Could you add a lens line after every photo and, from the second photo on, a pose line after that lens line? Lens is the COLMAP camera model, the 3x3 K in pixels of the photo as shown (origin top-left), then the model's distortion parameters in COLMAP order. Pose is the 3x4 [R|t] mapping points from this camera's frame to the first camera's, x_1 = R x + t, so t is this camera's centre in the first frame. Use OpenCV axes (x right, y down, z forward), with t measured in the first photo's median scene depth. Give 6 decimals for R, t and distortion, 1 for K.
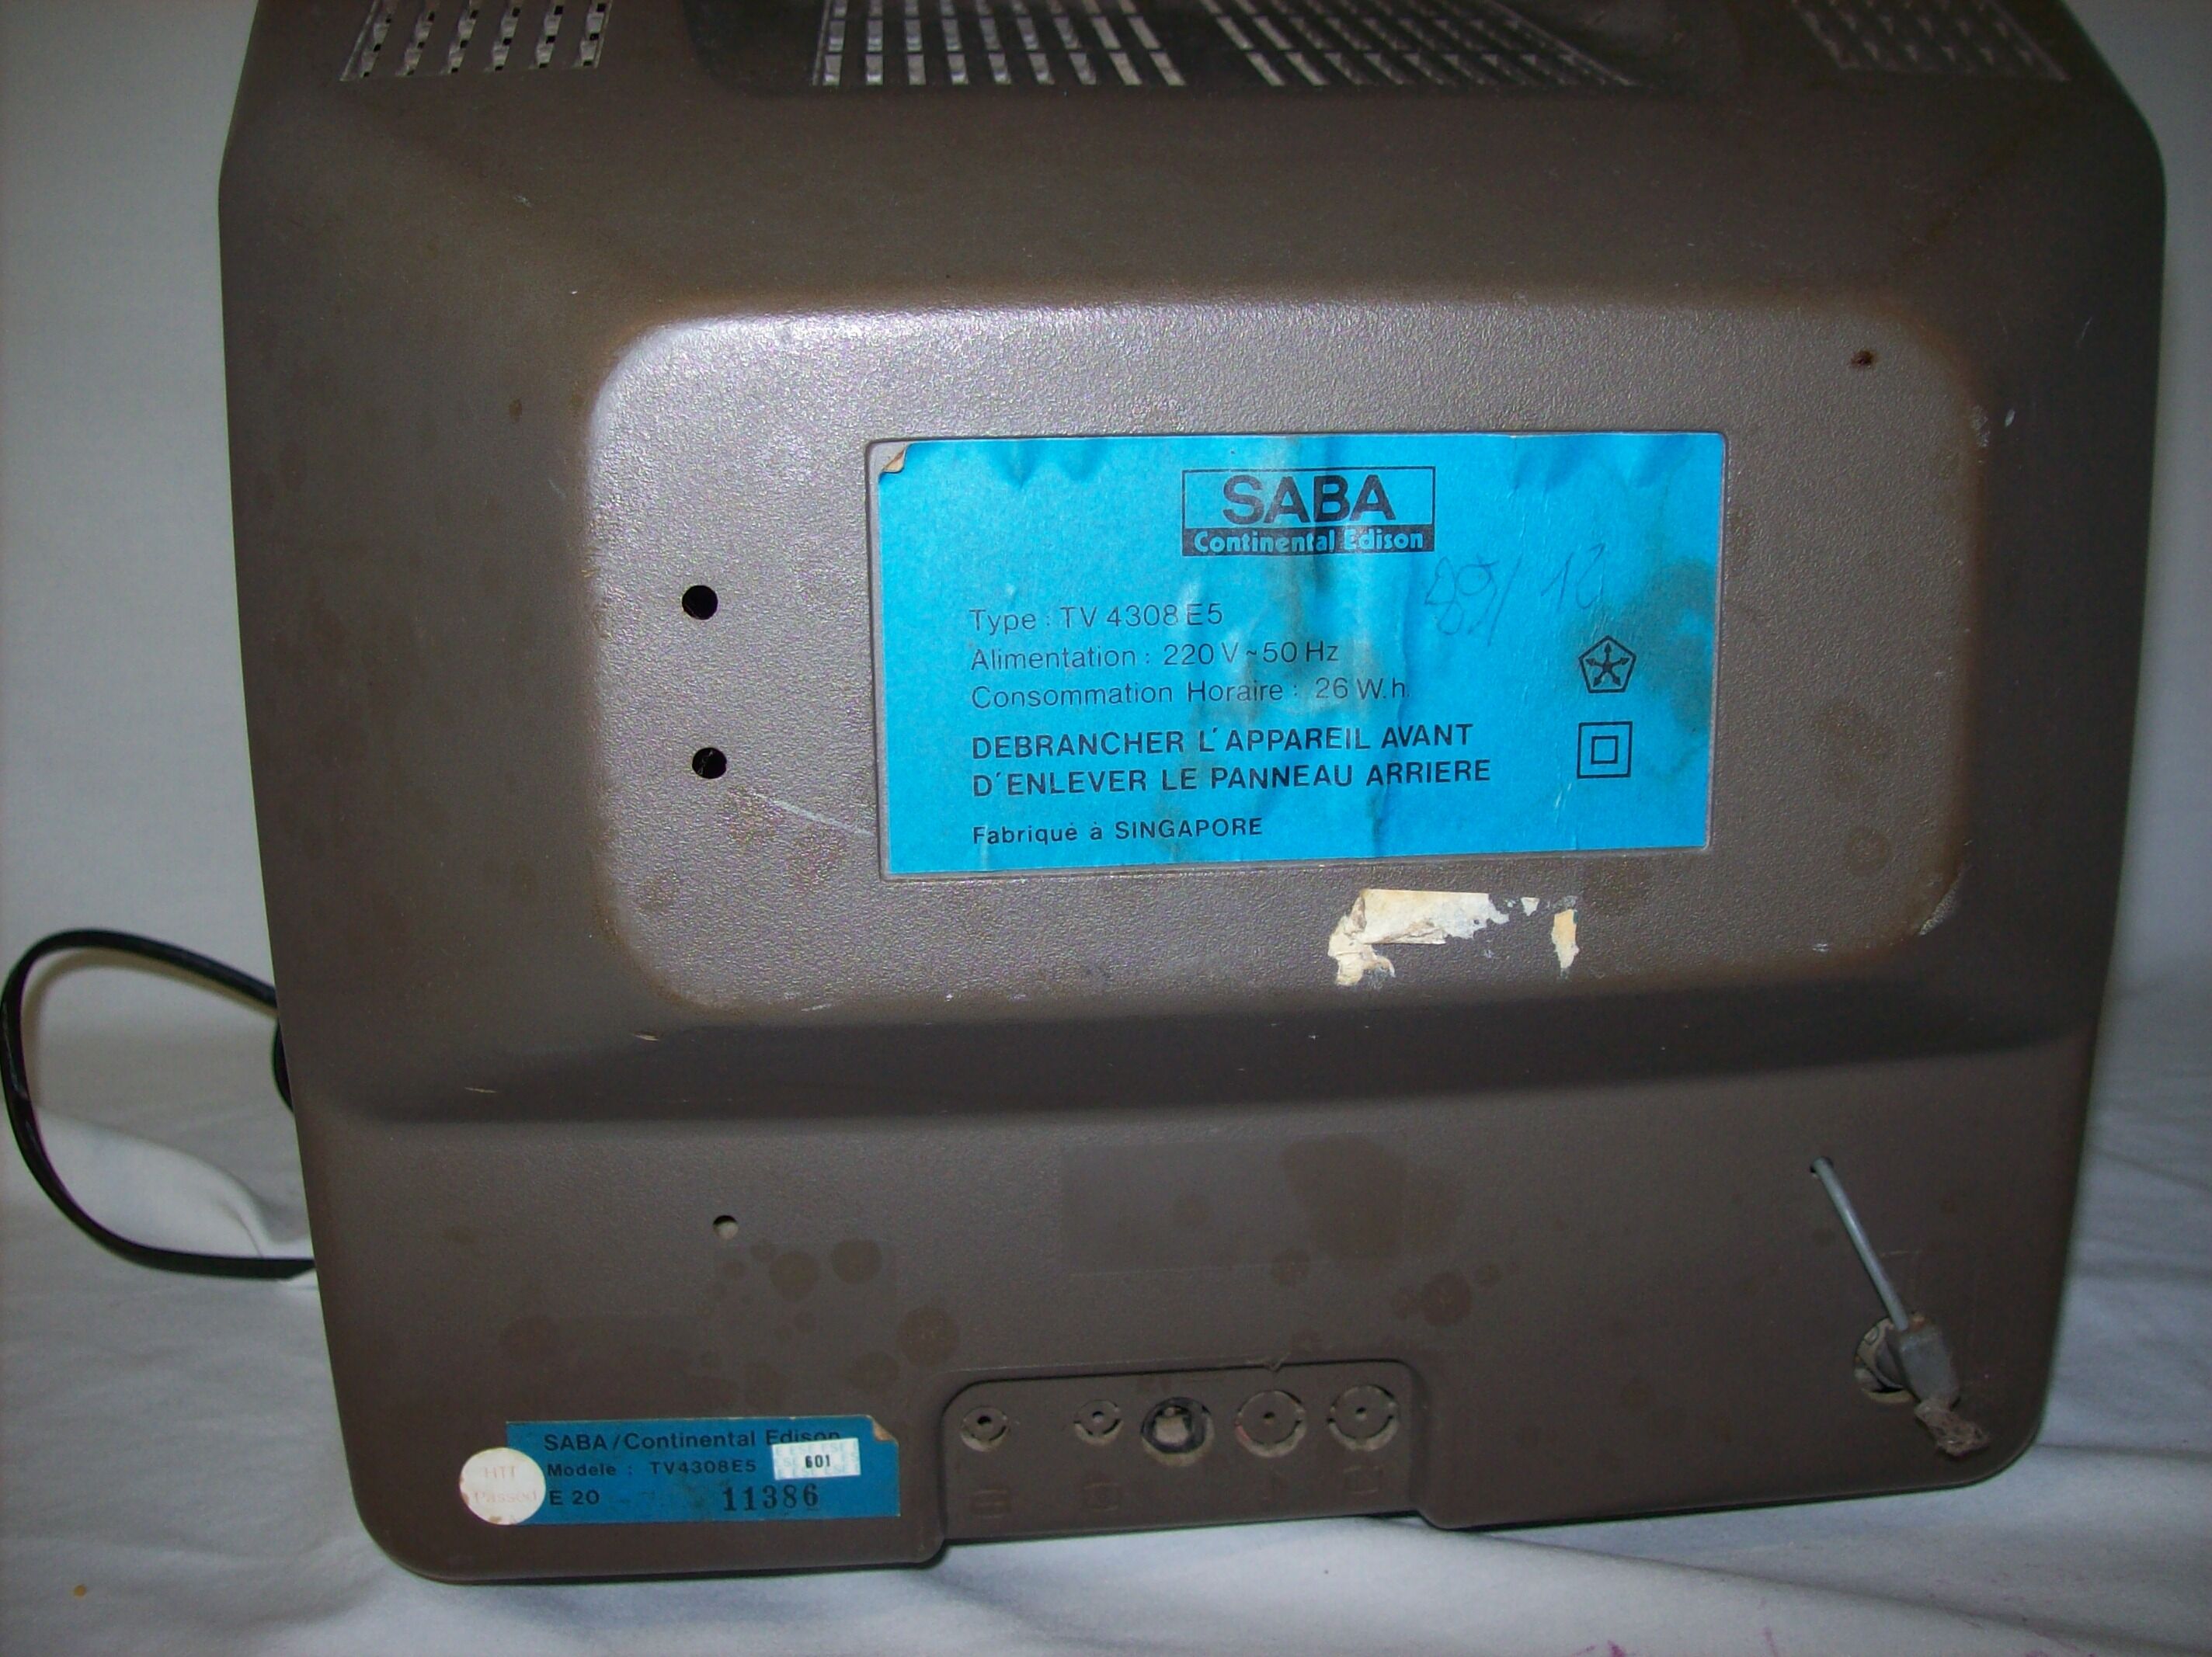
lens RADIAL K [[2323.0, 0, 1106.0], [0, 2323.0, 828.5], [0, 0, 1]] dist [-0.131224, 0.023931]
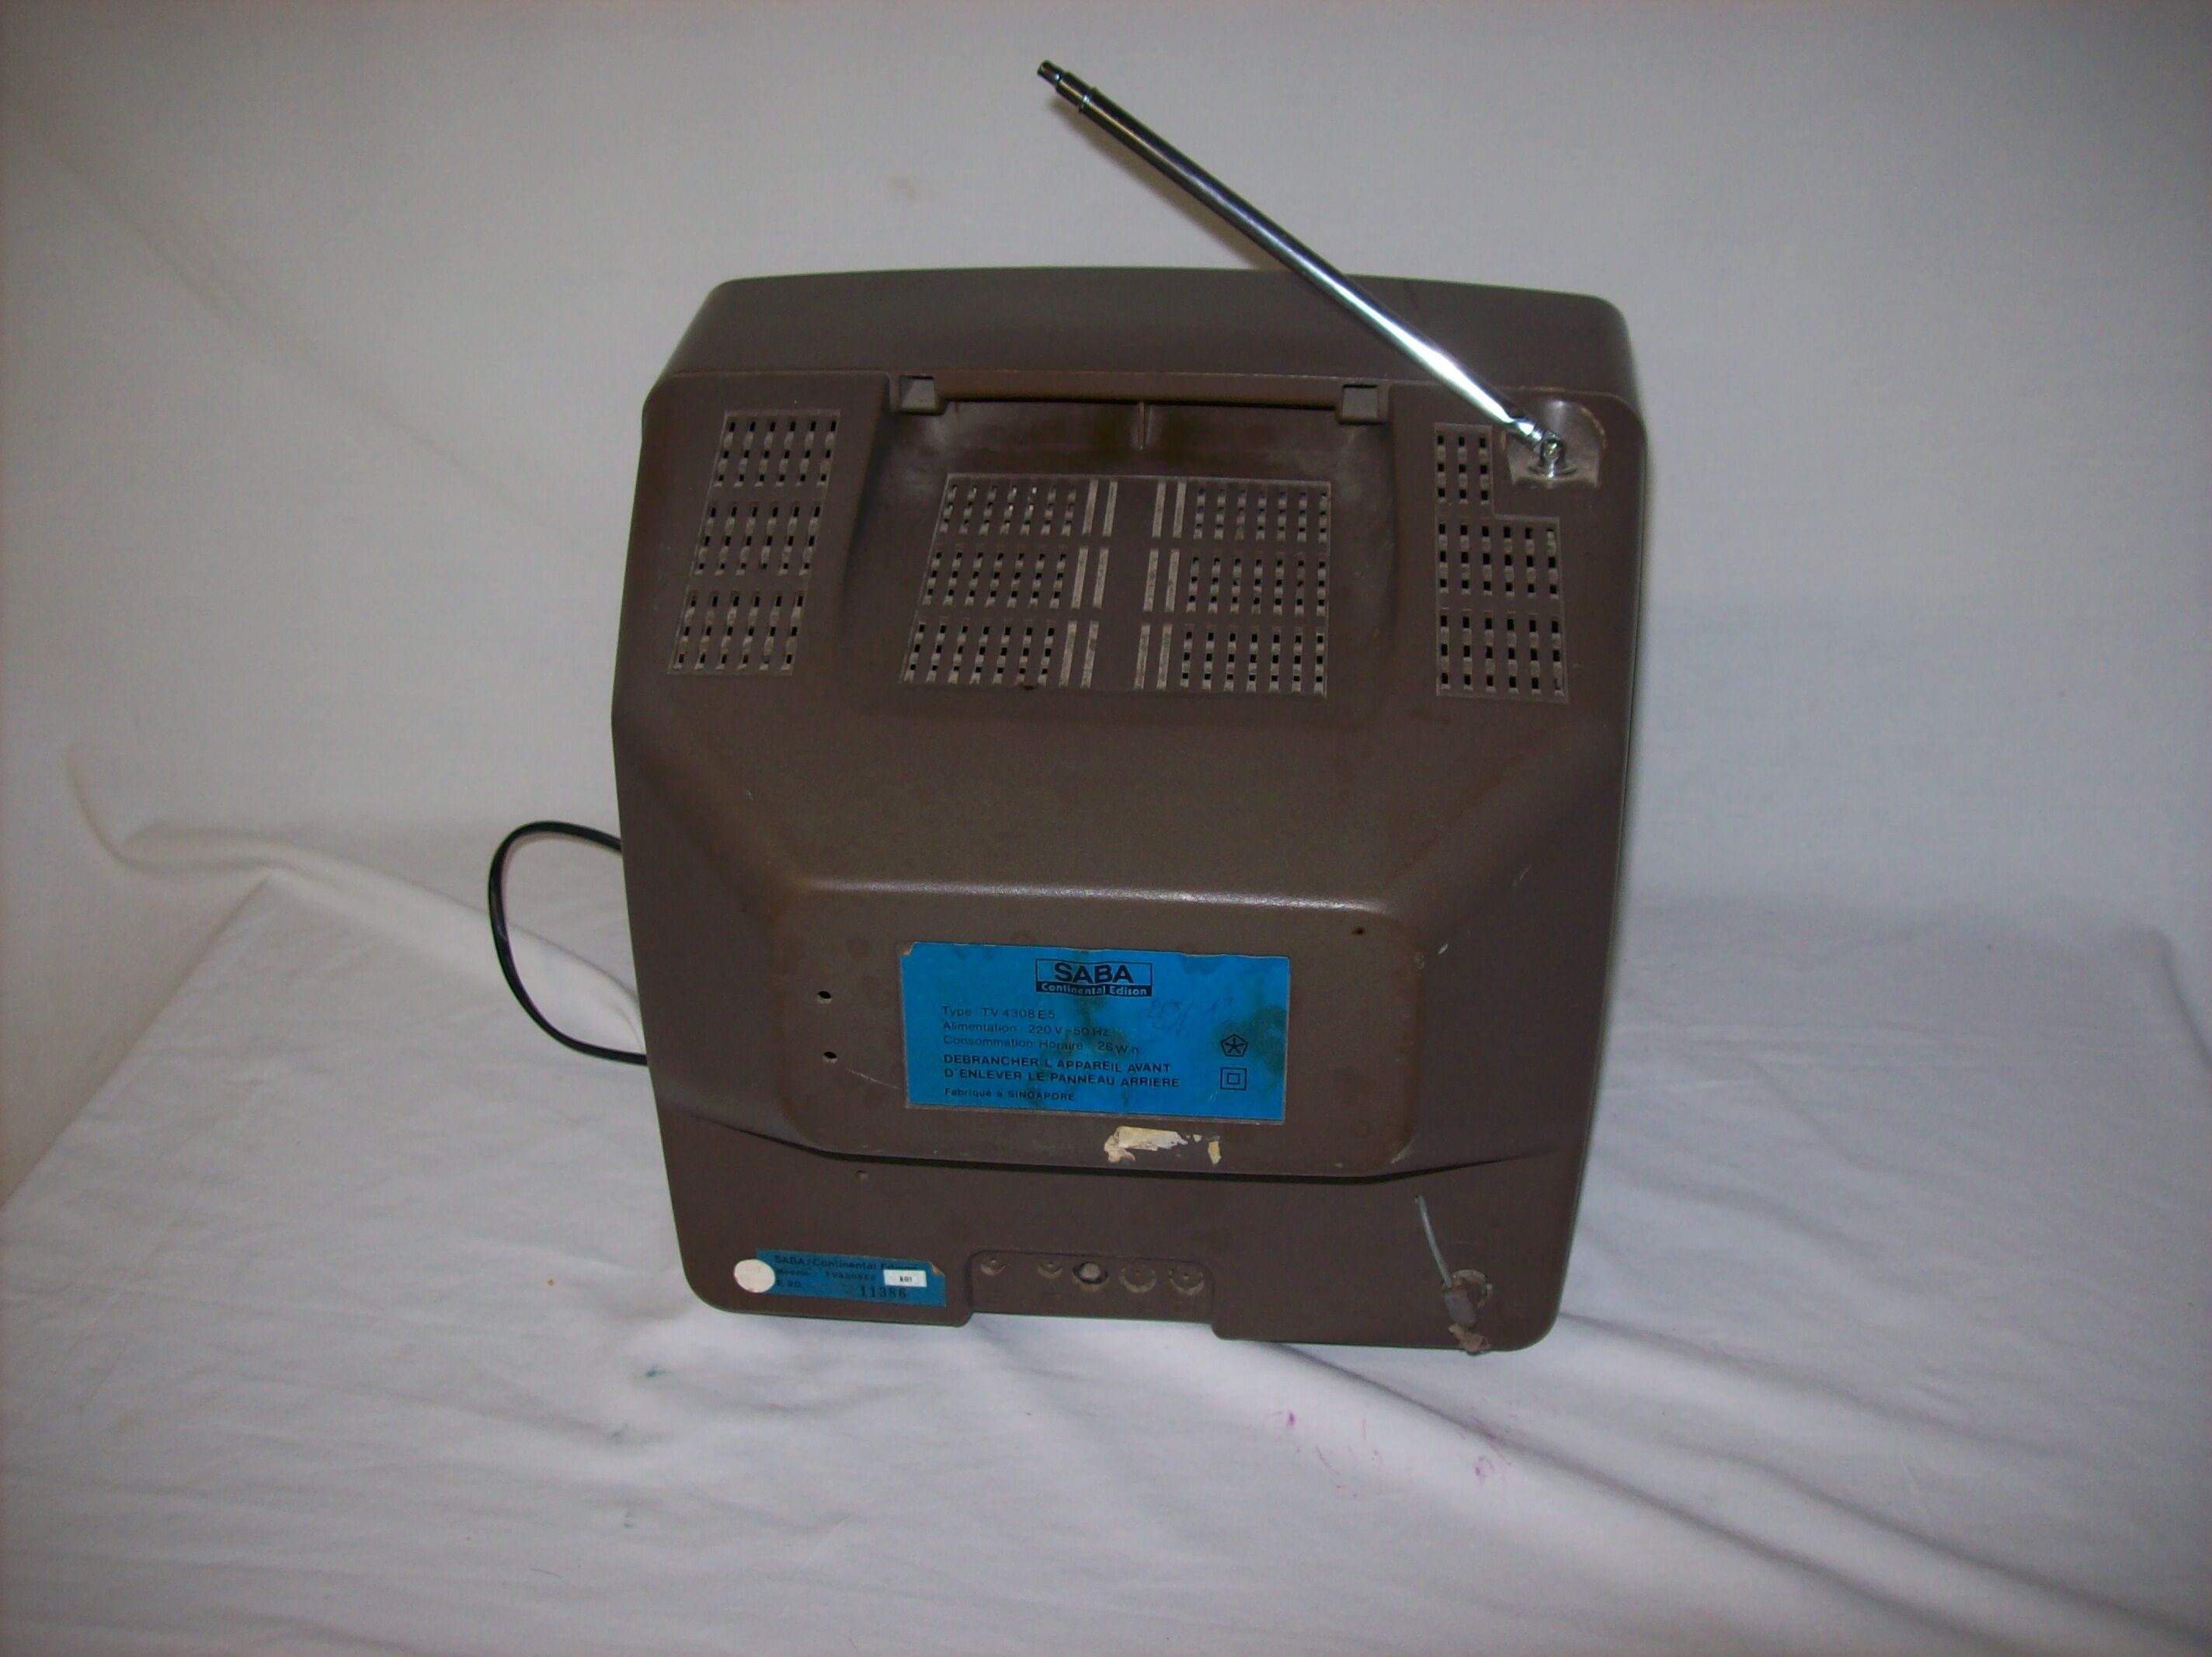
lens RADIAL K [[2323.7, 0, 1106.0], [0, 2323.7, 828.5], [0, 0, 1]] dist [-0.001897, -0.000713]
pose [[0.983957, 0.090086, -0.153992, 0.411843], [-0.045134, 0.960766, 0.273664, -0.847958], [0.172604, -0.262323, 0.949418, -1.024029]]
